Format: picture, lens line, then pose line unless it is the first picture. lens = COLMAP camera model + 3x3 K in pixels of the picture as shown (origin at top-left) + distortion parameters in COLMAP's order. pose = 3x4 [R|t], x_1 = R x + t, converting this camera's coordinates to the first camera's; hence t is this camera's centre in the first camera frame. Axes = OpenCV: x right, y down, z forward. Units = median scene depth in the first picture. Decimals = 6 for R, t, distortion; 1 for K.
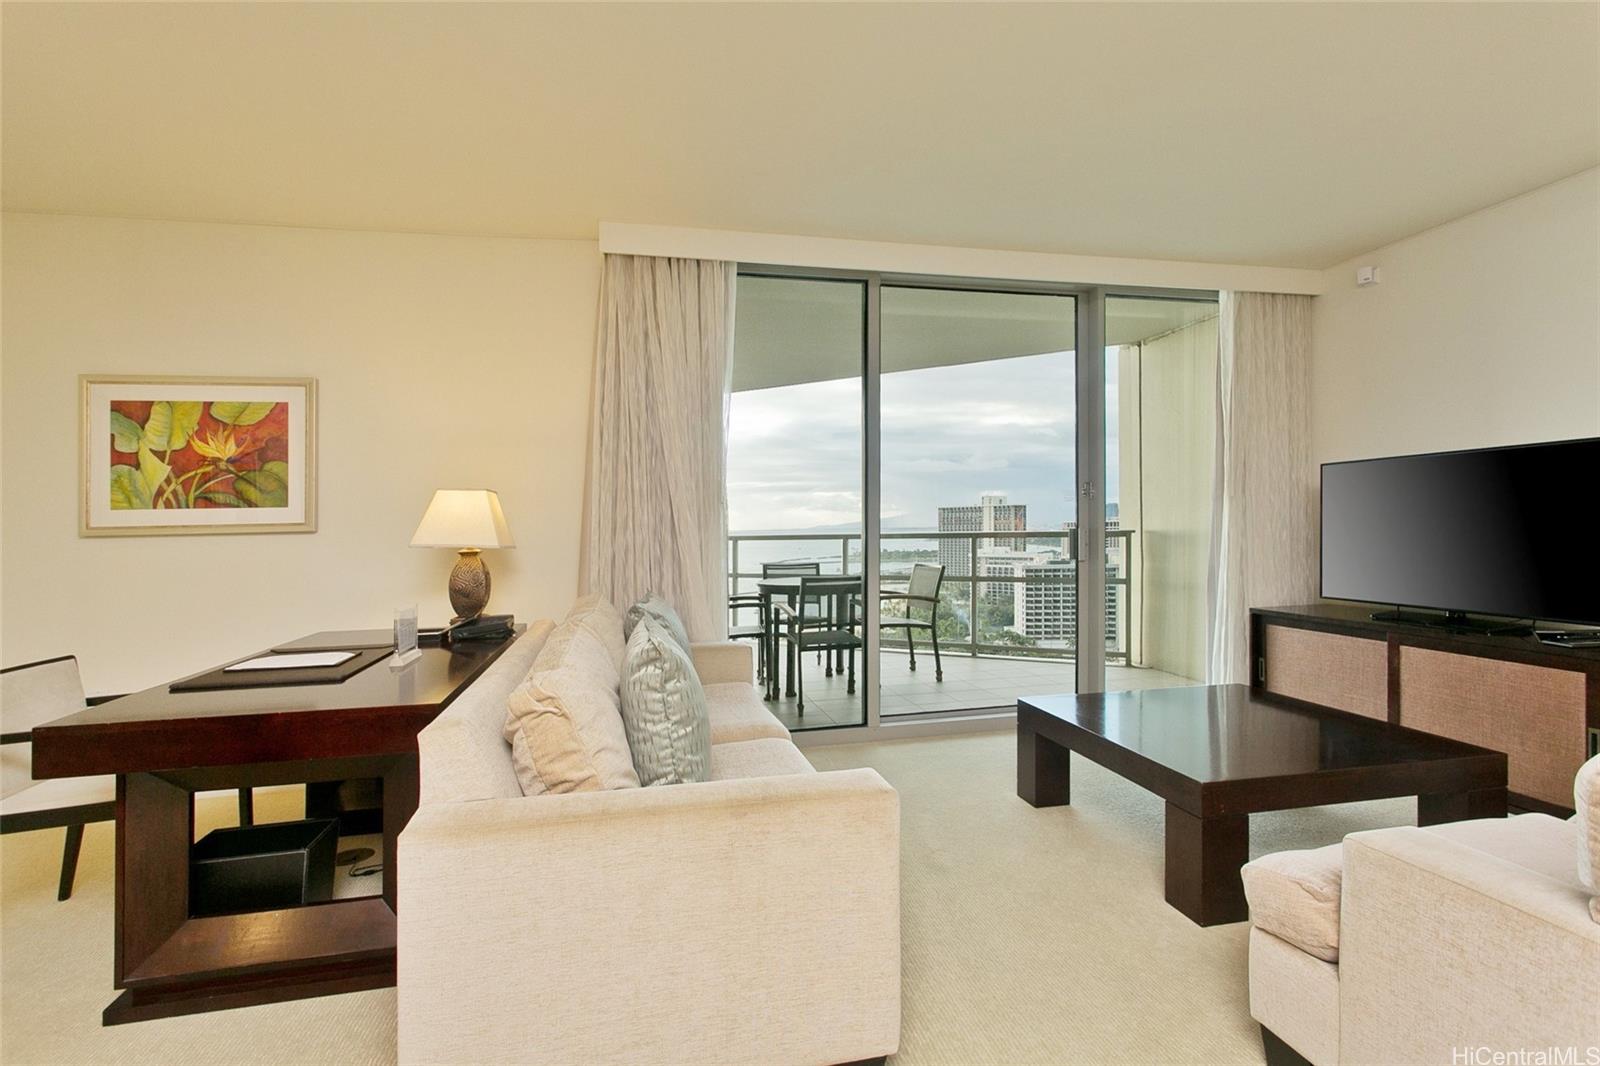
lens RADIAL K [[772.8, 0, 839.9], [0, 772.8, 521.6], [0, 0, 1]] dist [0.002732, 0.002826]
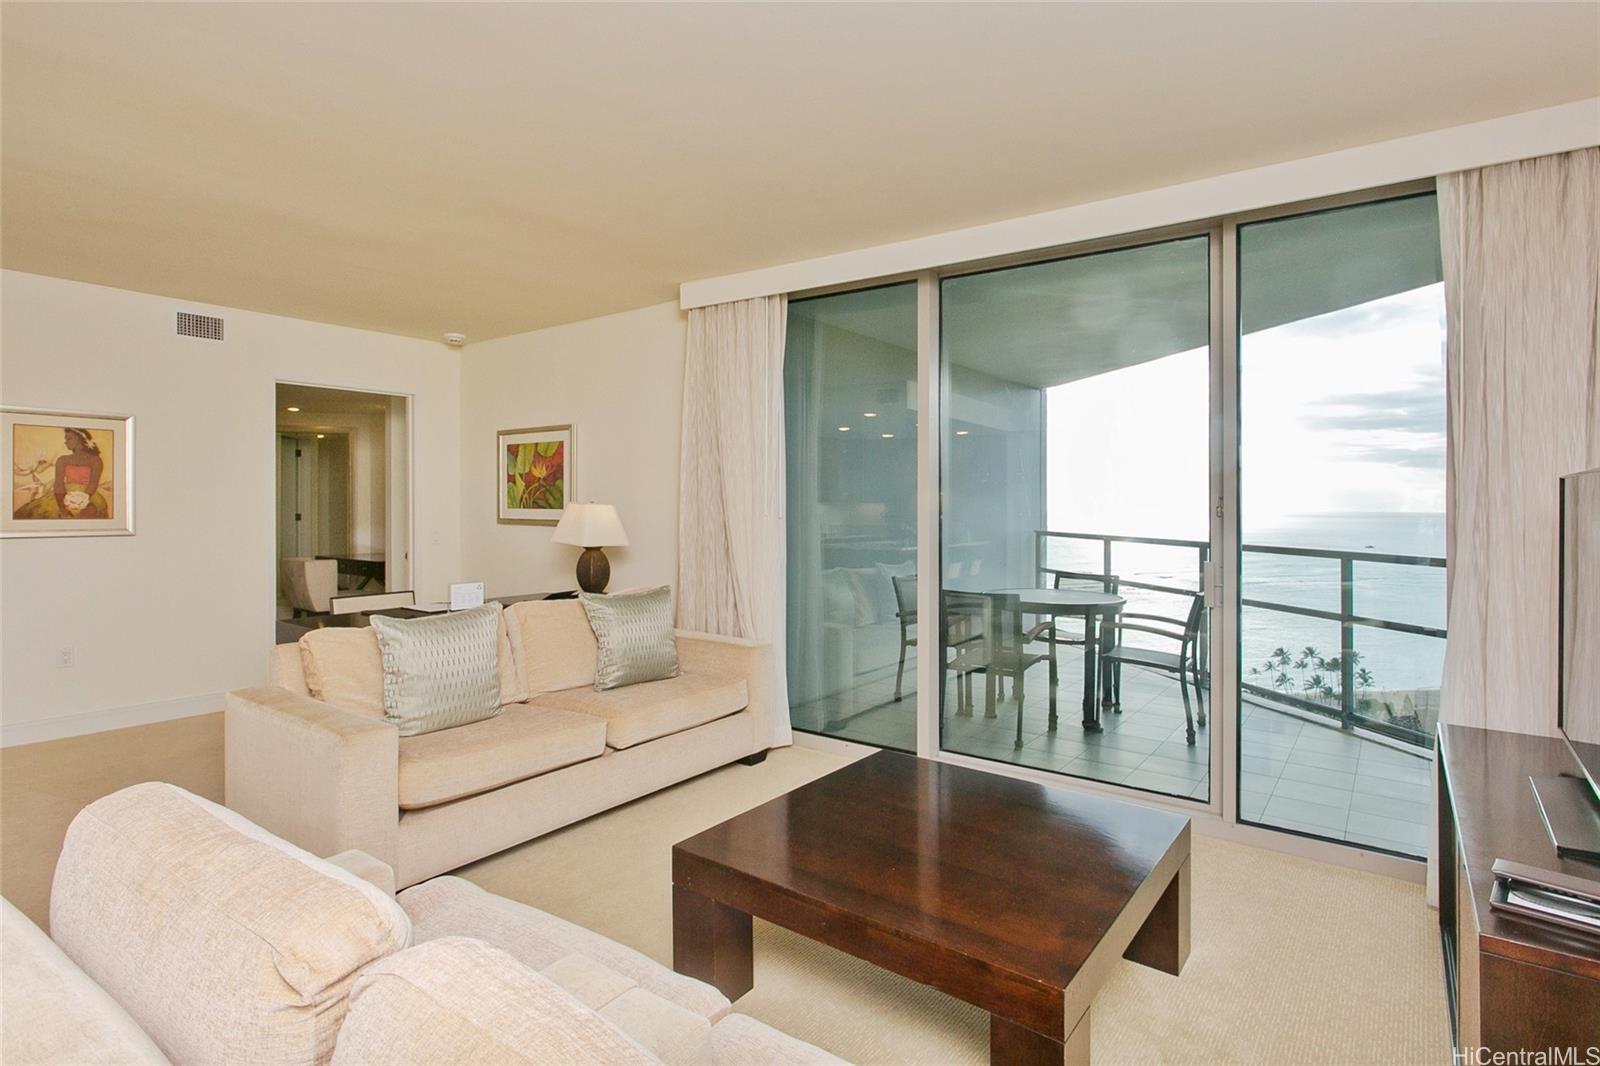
lens RADIAL K [[817.4, 0, 827.6], [0, 817.4, 512.6], [0, 0, 1]] dist [-0.001355, -0.000841]
pose [[0.667479, 0.032662, -0.743912, 0.846494], [-0.019884, 0.999463, 0.026042, -0.064829], [0.744363, -0.002591, 0.667770, 0.309006]]
